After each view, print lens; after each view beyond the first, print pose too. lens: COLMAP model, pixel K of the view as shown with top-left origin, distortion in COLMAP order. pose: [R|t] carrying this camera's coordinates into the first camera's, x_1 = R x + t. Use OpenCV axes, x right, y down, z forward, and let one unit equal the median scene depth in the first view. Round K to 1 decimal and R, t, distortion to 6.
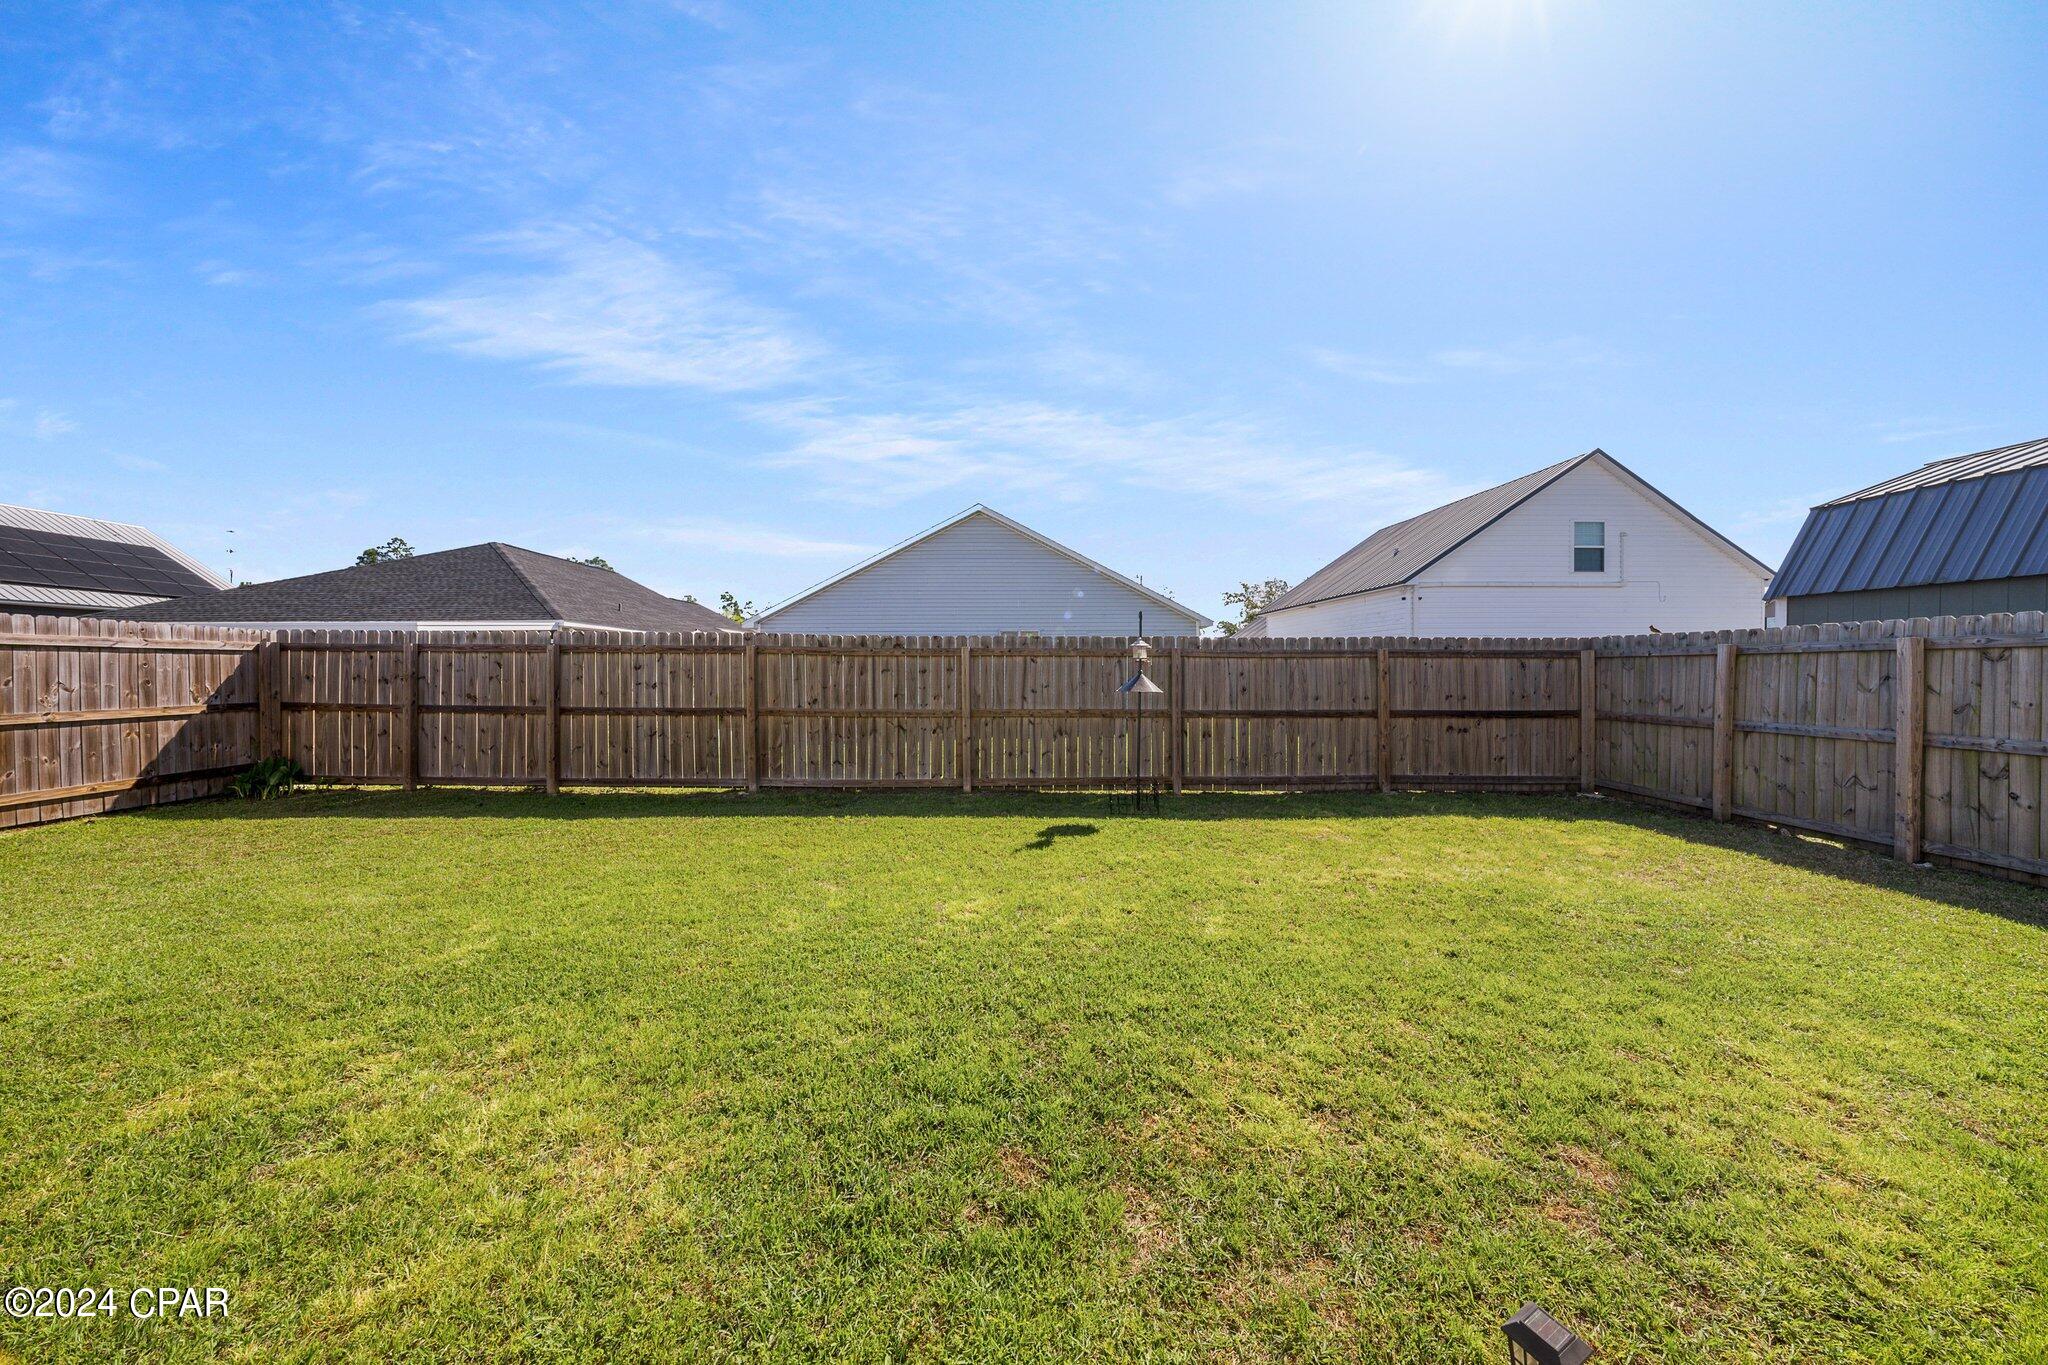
lens RADIAL K [[681.4, 0, 1021.1], [0, 681.4, 673.8], [0, 0, 1]] dist [-0.000645, -0.000063]
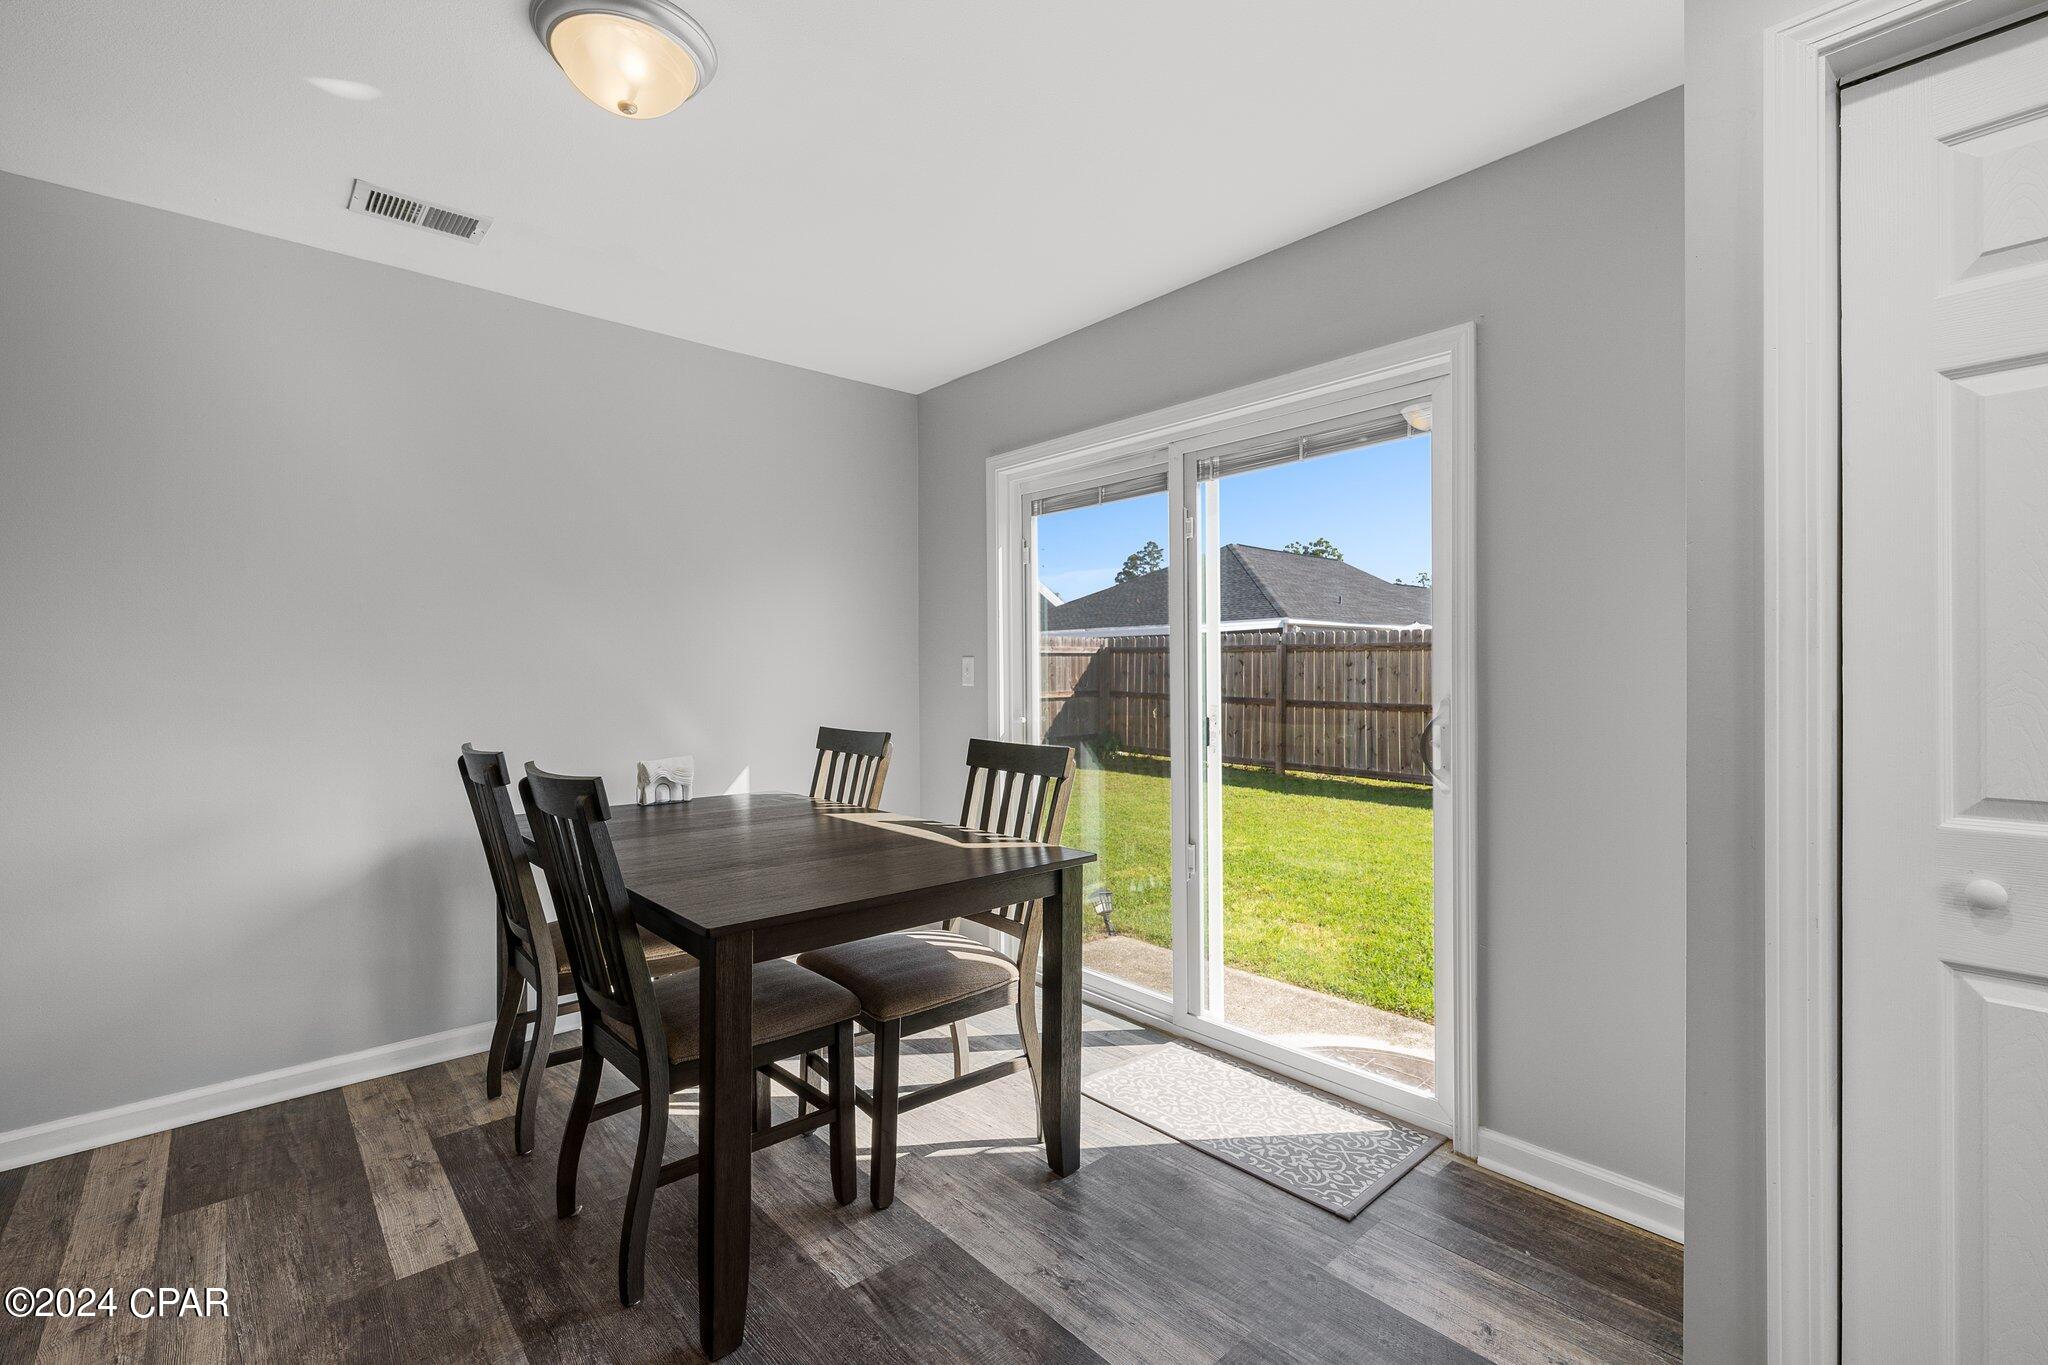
lens RADIAL K [[900.1, 0, 1024.0], [0, 900.1, 682.5], [0, 0, 1]] dist [0.000707, 0.000028]
pose [[0.640432, 0.012487, -0.767913, 0.193373], [-0.003911, 0.999908, 0.012997, 0.002545], [0.768005, -0.005320, 0.640422, -0.293445]]
